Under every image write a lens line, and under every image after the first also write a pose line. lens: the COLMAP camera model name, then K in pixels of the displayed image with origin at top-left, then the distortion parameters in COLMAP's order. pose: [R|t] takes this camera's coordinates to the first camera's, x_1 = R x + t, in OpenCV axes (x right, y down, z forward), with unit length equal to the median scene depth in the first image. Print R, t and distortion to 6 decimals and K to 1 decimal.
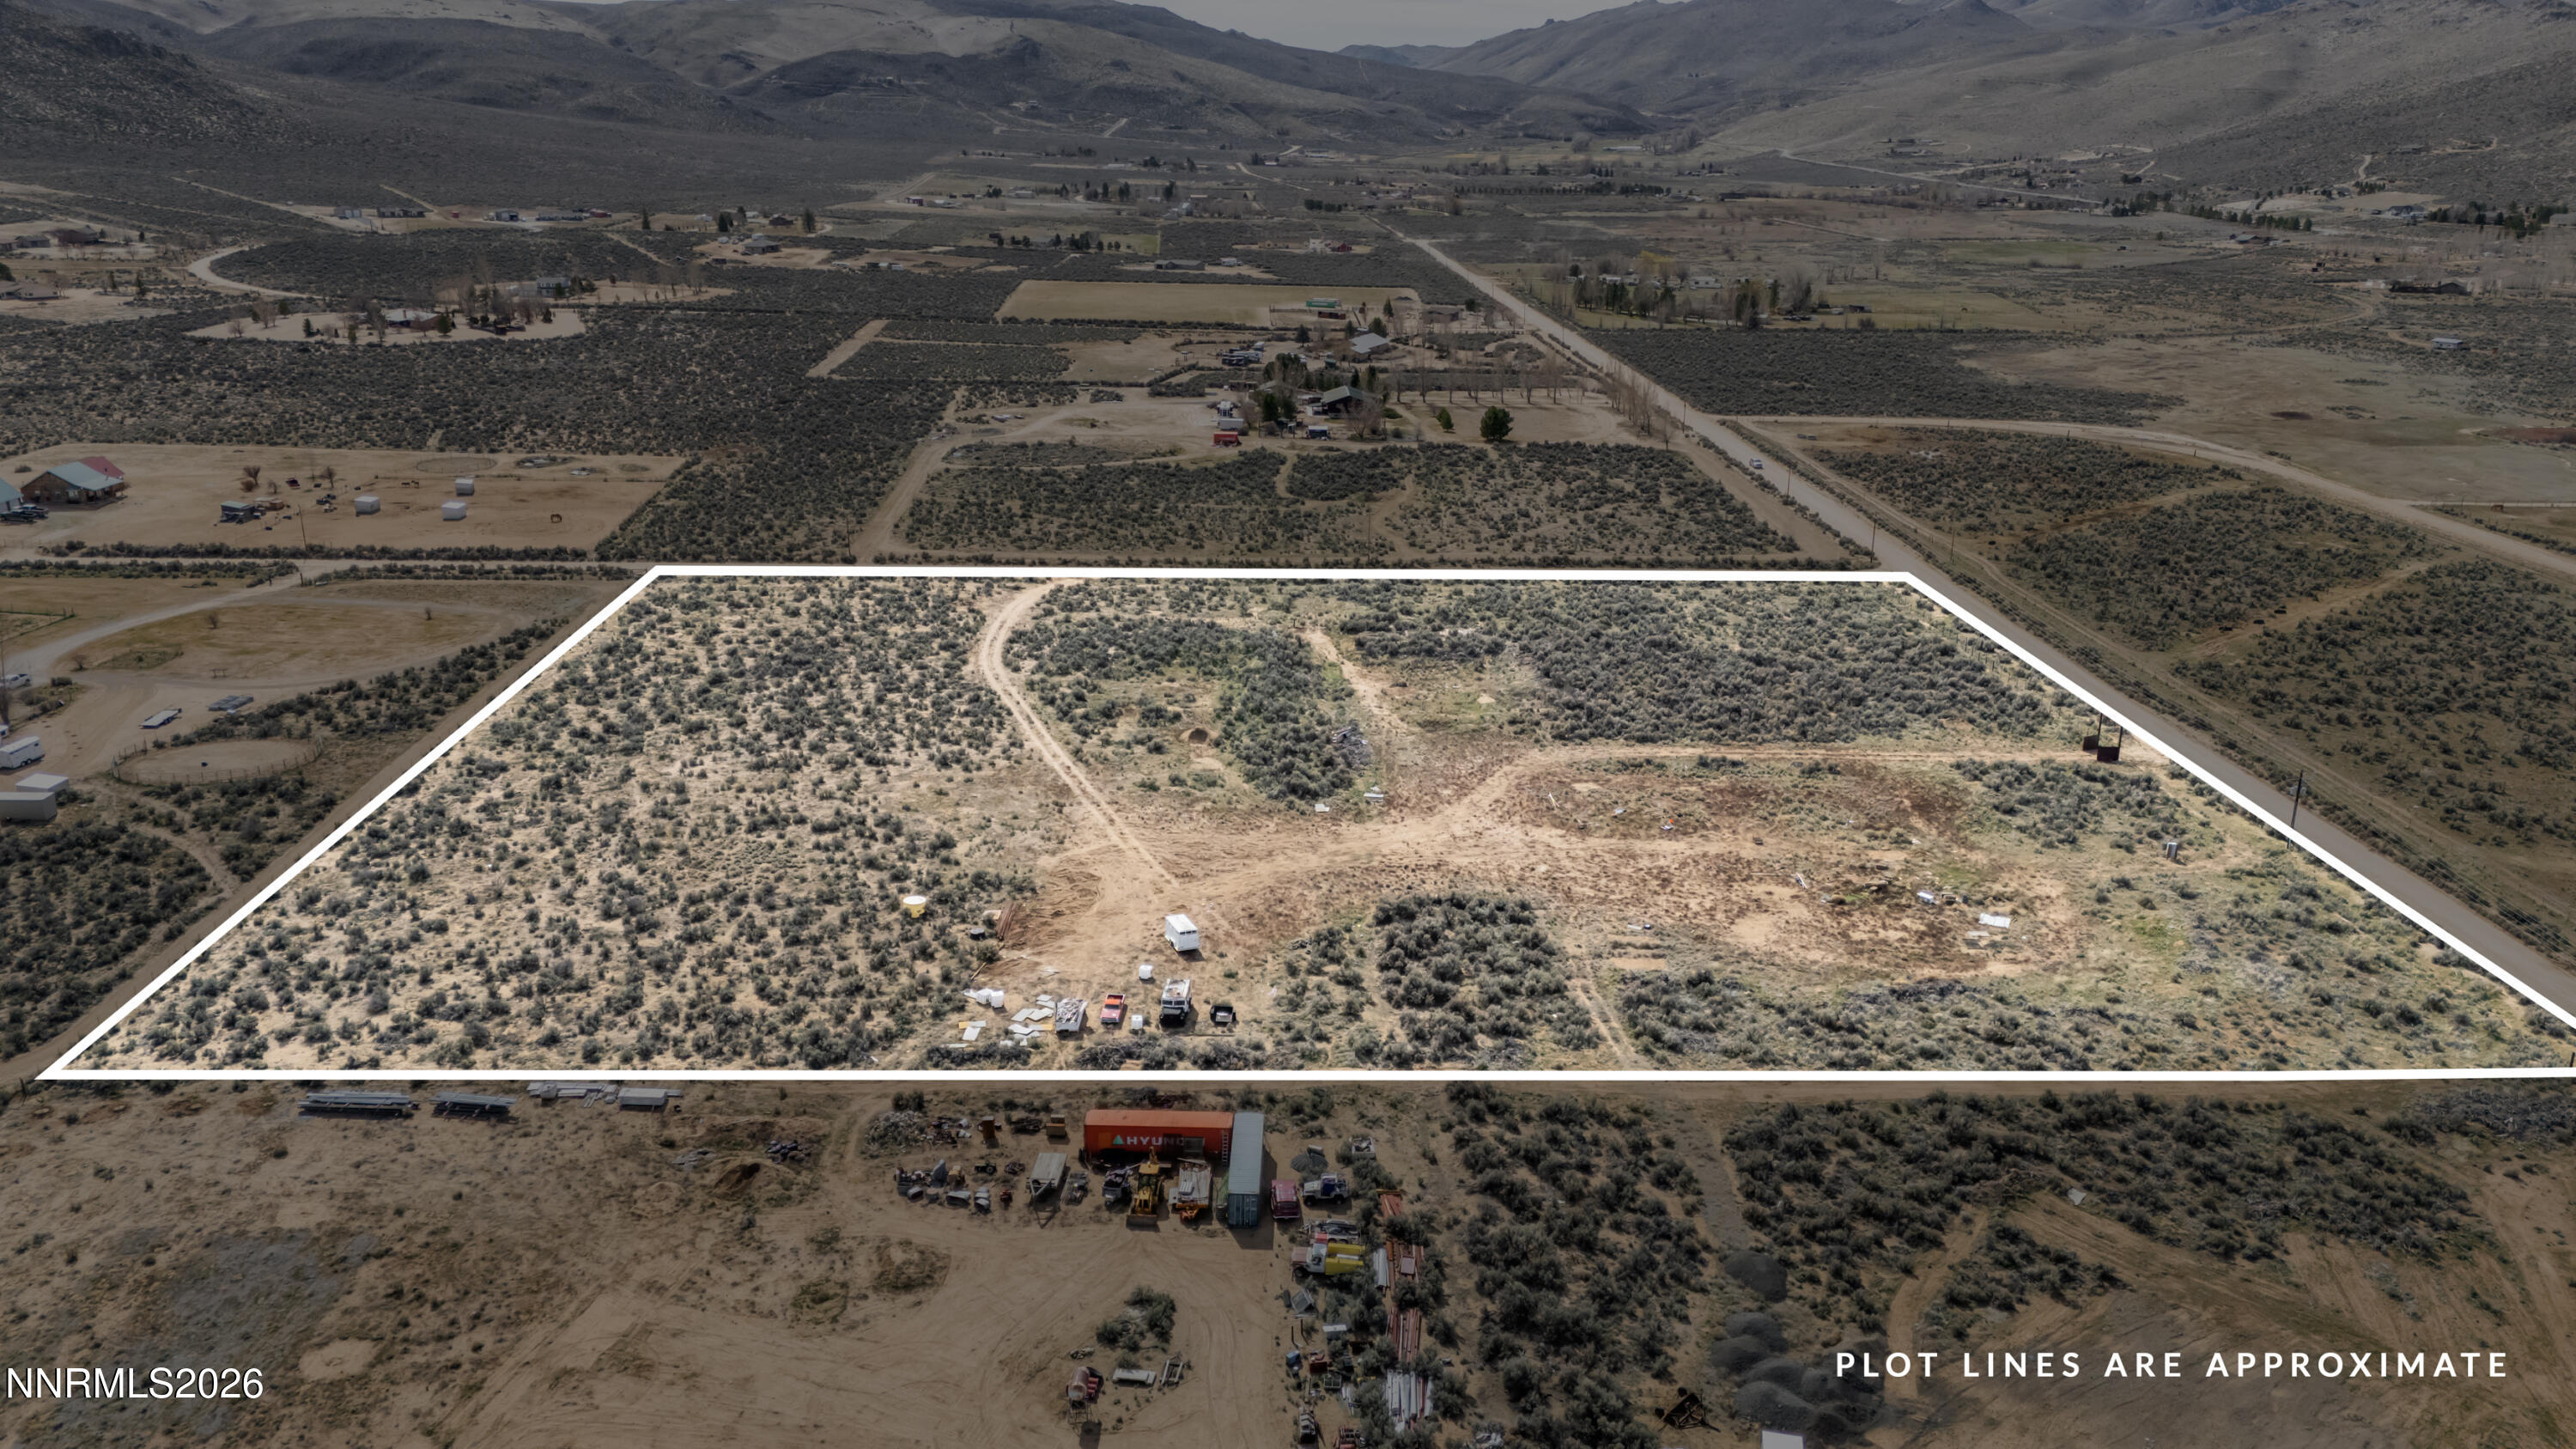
lens RADIAL K [[1883.4, 0, 1292.7], [0, 1883.4, 730.8], [0, 0, 1]] dist [0.082695, -0.079070]
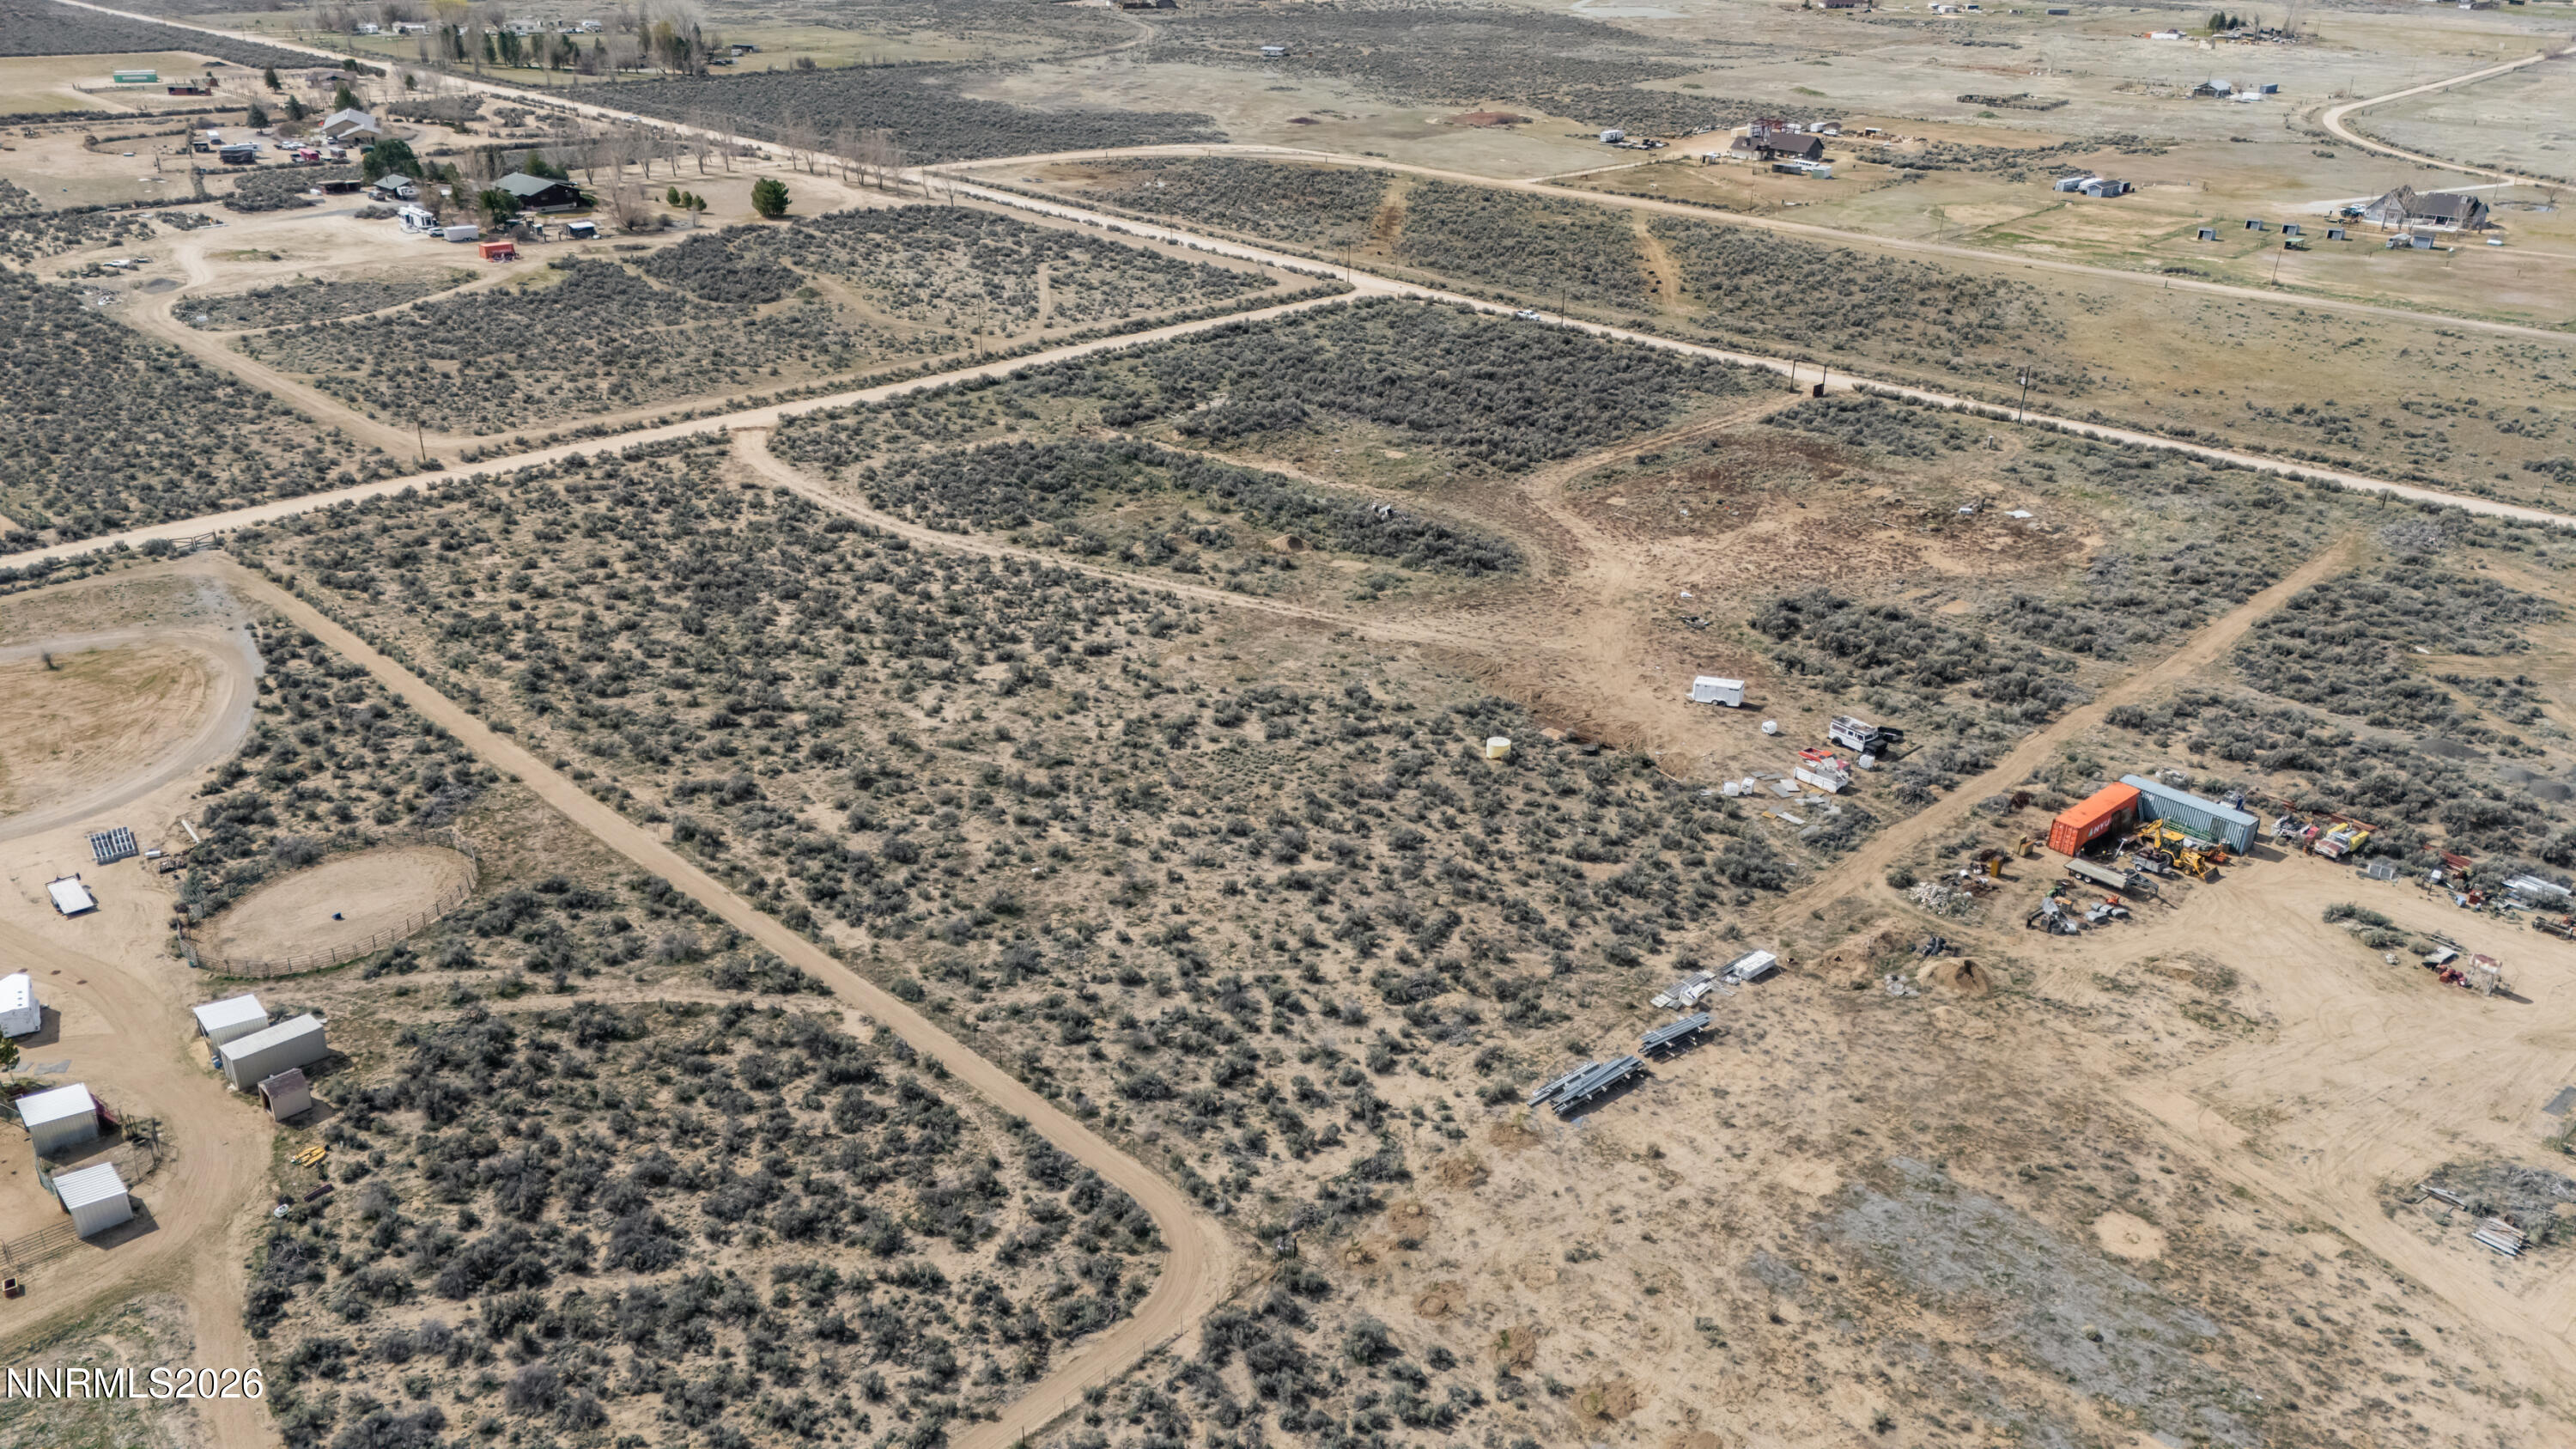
lens RADIAL K [[1883.4, 0, 1292.7], [0, 1883.4, 730.8], [0, 0, 1]] dist [0.082695, -0.079070]
pose [[0.723392, -0.292494, 0.625421, -0.787521], [0.207326, 0.956052, 0.207319, -0.120607], [-0.658574, -0.020307, 0.752242, 0.329341]]
